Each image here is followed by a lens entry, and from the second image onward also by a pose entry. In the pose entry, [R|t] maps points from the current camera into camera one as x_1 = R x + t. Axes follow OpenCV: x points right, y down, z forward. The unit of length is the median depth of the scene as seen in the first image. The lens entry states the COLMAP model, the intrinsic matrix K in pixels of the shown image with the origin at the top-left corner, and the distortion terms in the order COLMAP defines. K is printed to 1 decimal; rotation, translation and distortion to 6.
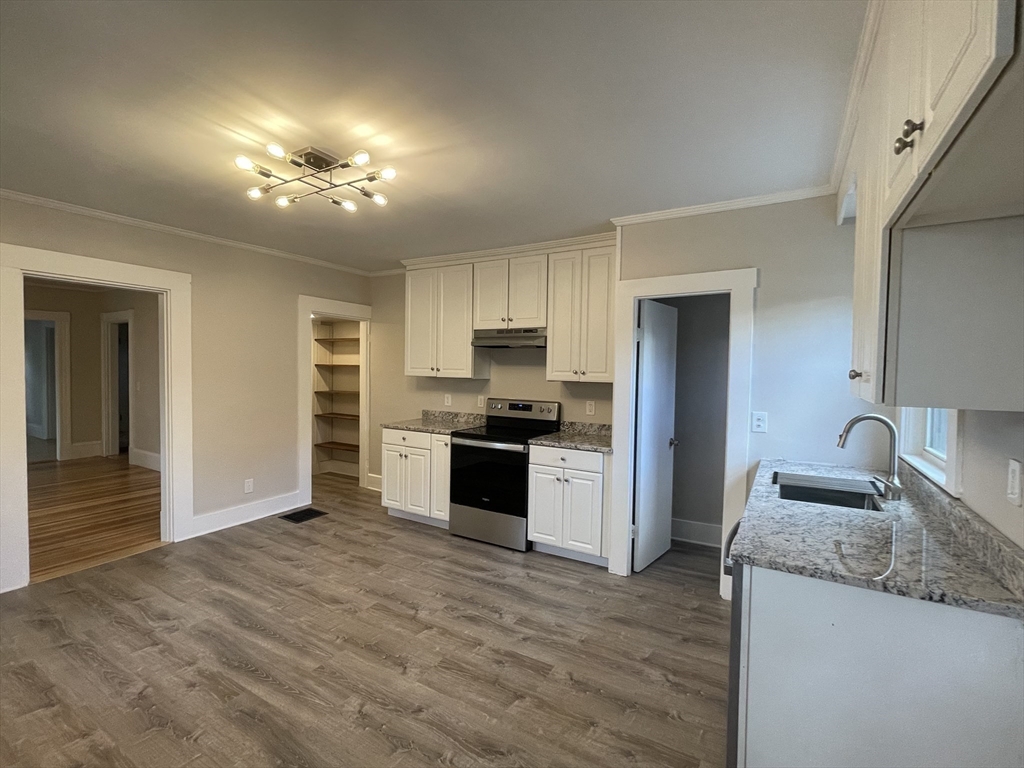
lens RADIAL K [[466.1, 0, 527.6], [0, 466.1, 384.6], [0, 0, 1]] dist [0.001154, 0.000754]
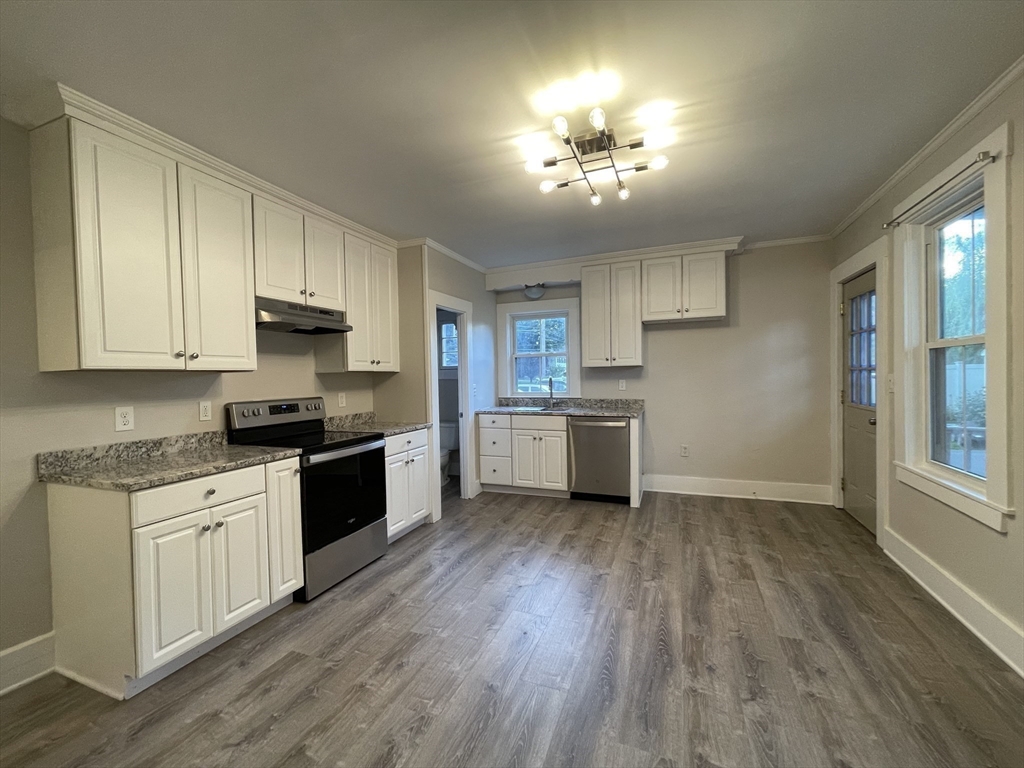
lens RADIAL K [[414.2, 0, 504.3], [0, 414.2, 386.5], [0, 0, 1]] dist [-0.000928, -0.000137]
pose [[-0.113928, -0.041578, 0.992619, -0.867923], [0.054095, 0.997382, 0.047986, -0.001076], [-0.992015, 0.059162, -0.111380, 0.861755]]
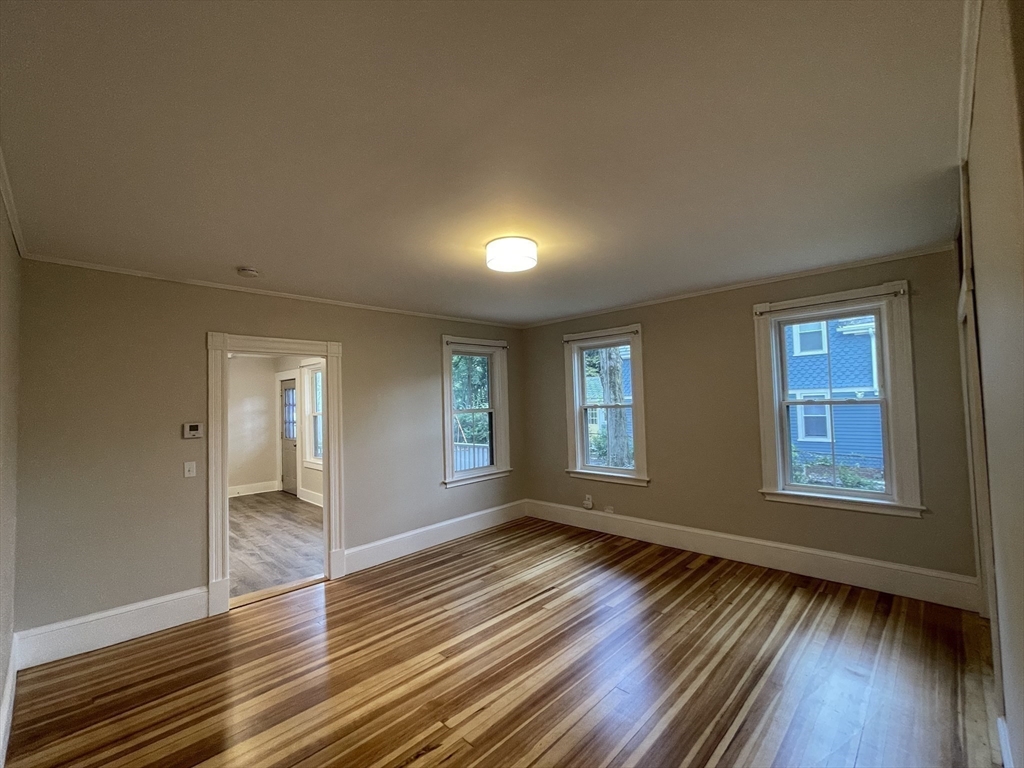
lens RADIAL K [[445.8, 0, 512.0], [0, 445.8, 384.0], [0, 0, 1]] dist [-0.000162, 0.000099]
pose [[-0.968442, 0.021029, 0.248349, -1.604502], [0.022263, 0.999750, 0.002161, -0.112941], [-0.248241, 0.007622, -0.968668, 1.764511]]
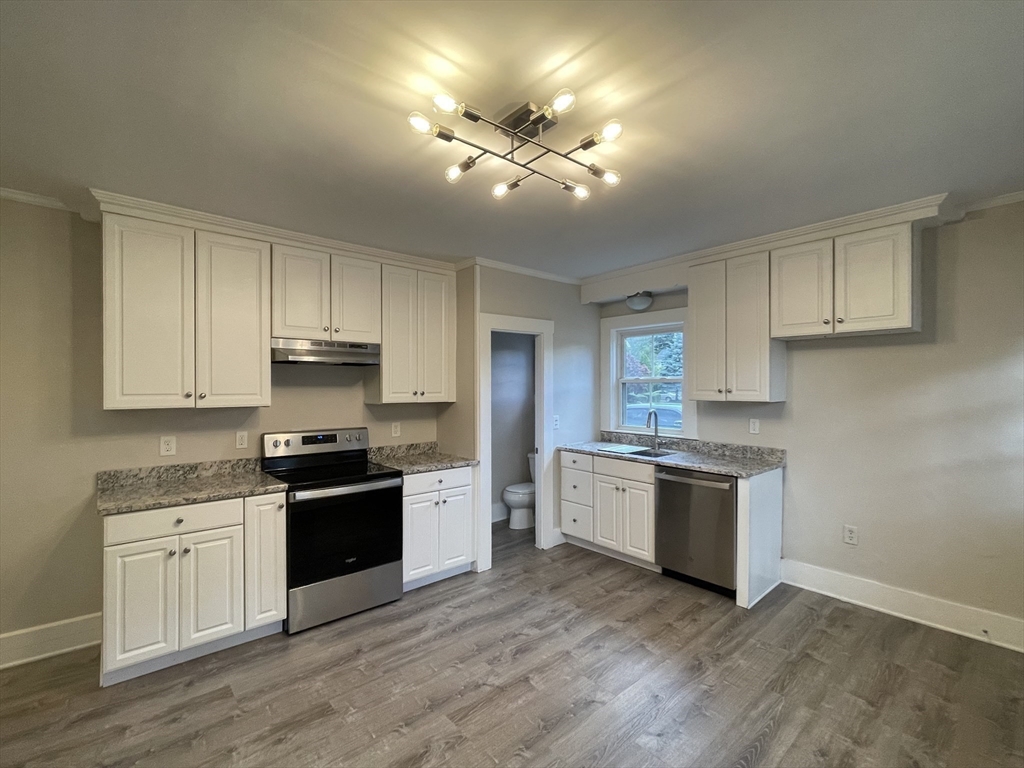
lens RADIAL K [[447.3, 0, 512.2], [0, 447.3, 388.3], [0, 0, 1]] dist [-0.001221, 0.000400]
pose [[0.345367, -0.019930, 0.938256, -0.740661], [0.040679, 0.999153, 0.006250, -0.035839], [-0.937586, 0.036009, 0.345885, 0.510279]]
